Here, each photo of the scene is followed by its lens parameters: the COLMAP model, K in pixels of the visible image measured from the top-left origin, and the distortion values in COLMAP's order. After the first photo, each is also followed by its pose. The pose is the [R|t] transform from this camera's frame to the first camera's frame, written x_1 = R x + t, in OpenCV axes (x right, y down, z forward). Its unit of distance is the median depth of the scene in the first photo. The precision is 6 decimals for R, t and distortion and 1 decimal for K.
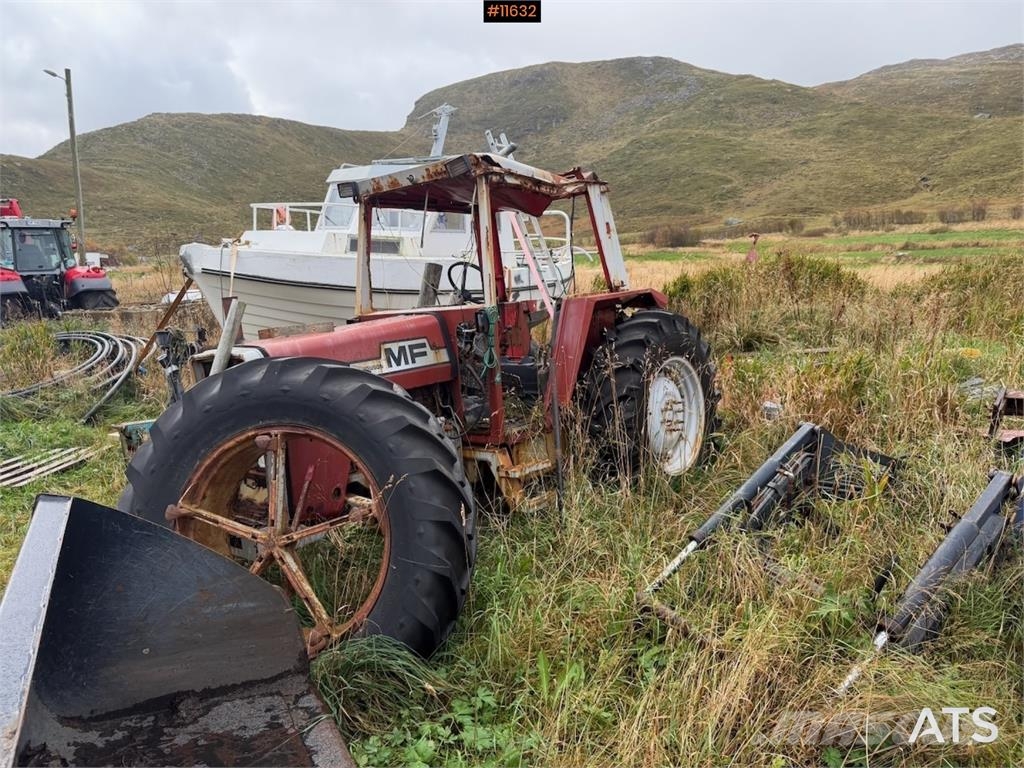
lens RADIAL K [[716.8, 0, 511.5], [0, 716.8, 391.9], [0, 0, 1]] dist [0.100152, -0.147891]
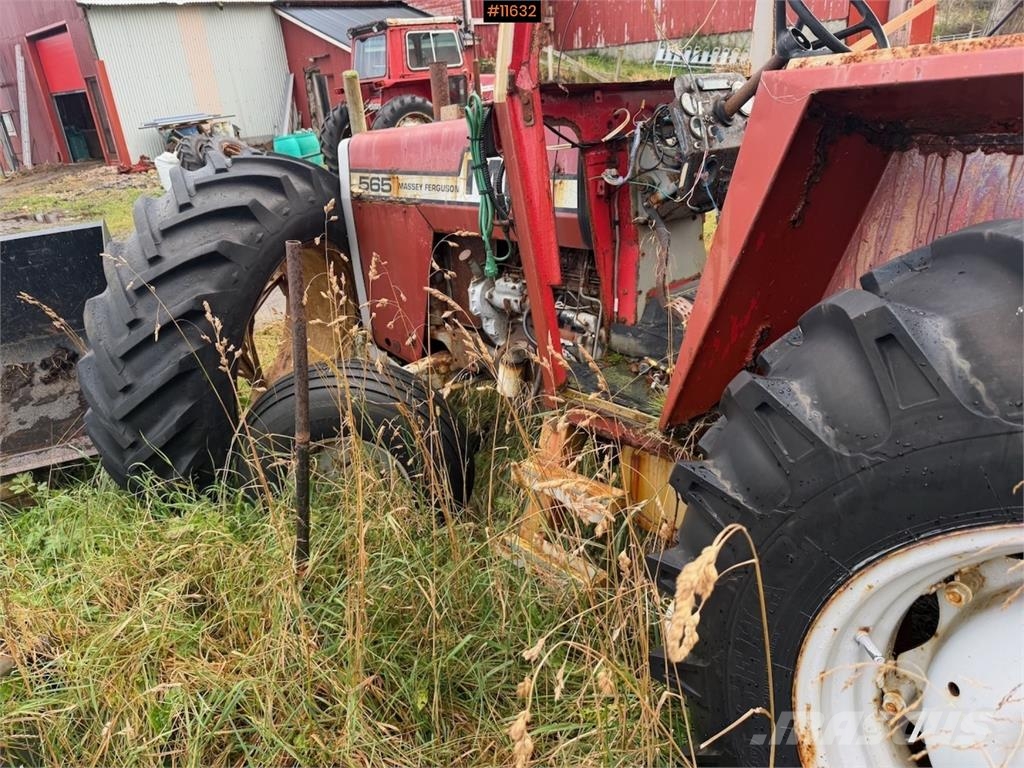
lens RADIAL K [[716.8, 0, 511.5], [0, 716.8, 391.9], [0, 0, 1]] dist [0.100152, -0.147891]
pose [[-0.109199, 0.440723, -0.890976, 0.429846], [-0.074232, 0.890218, 0.449446, -0.156865], [0.991244, 0.115218, -0.064496, 1.063220]]
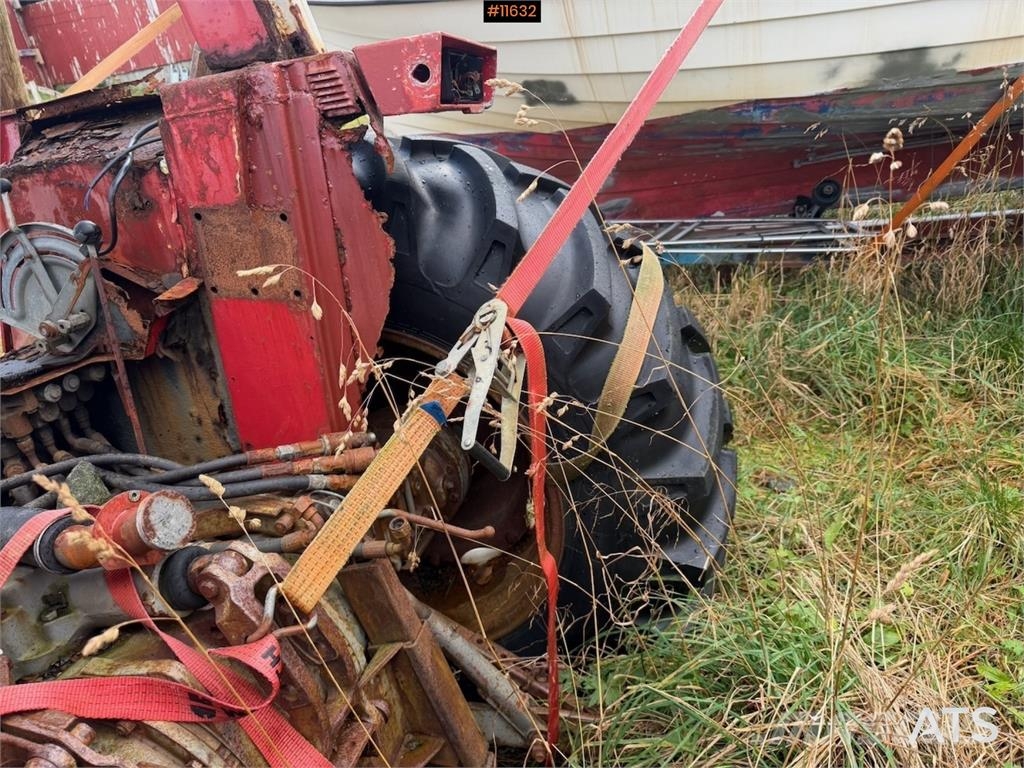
lens RADIAL K [[718.6, 0, 519.5], [0, 718.6, 386.0], [0, 0, 1]] dist [0.041817, -0.052870]
pose [[0.411146, 0.378454, -0.829296, 0.320857], [-0.002120, 0.910140, 0.414296, -0.184928], [0.911567, -0.168578, 0.375002, 1.428131]]
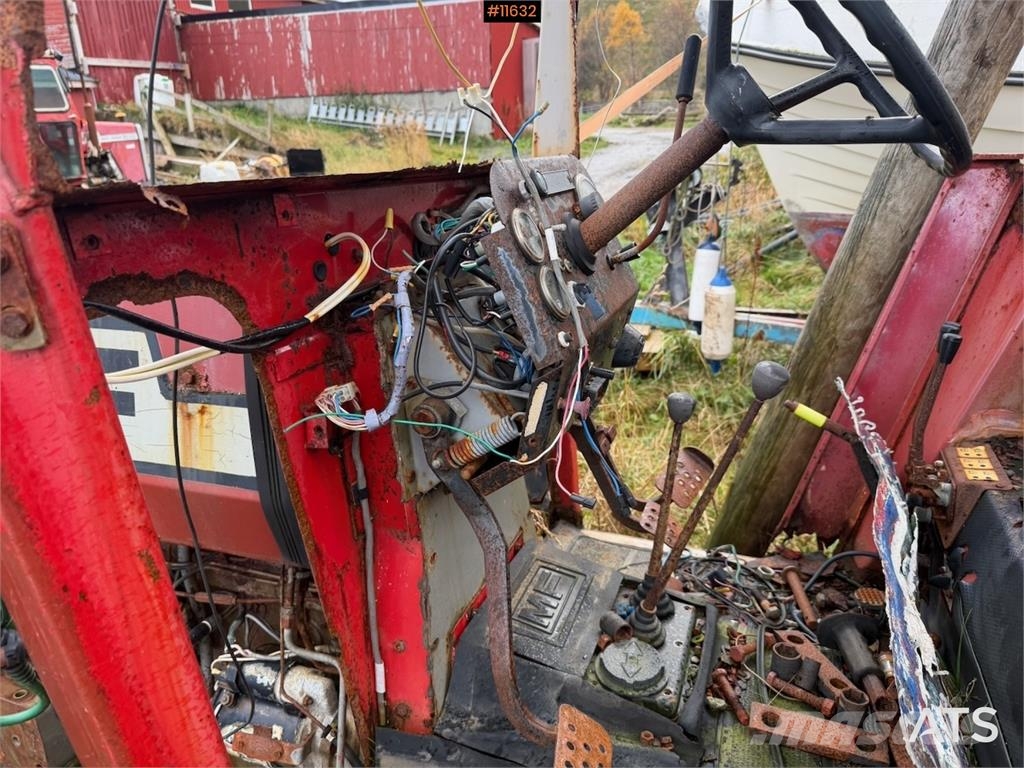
lens RADIAL K [[731.0, 0, 517.6], [0, 731.0, 378.6], [0, 0, 1]] dist [0.006319, -0.023301]
pose [[0.327860, 0.352391, -0.876543, 0.096637], [-0.132773, 0.935807, 0.326553, -0.145585], [0.935350, 0.009318, 0.353602, 1.057270]]
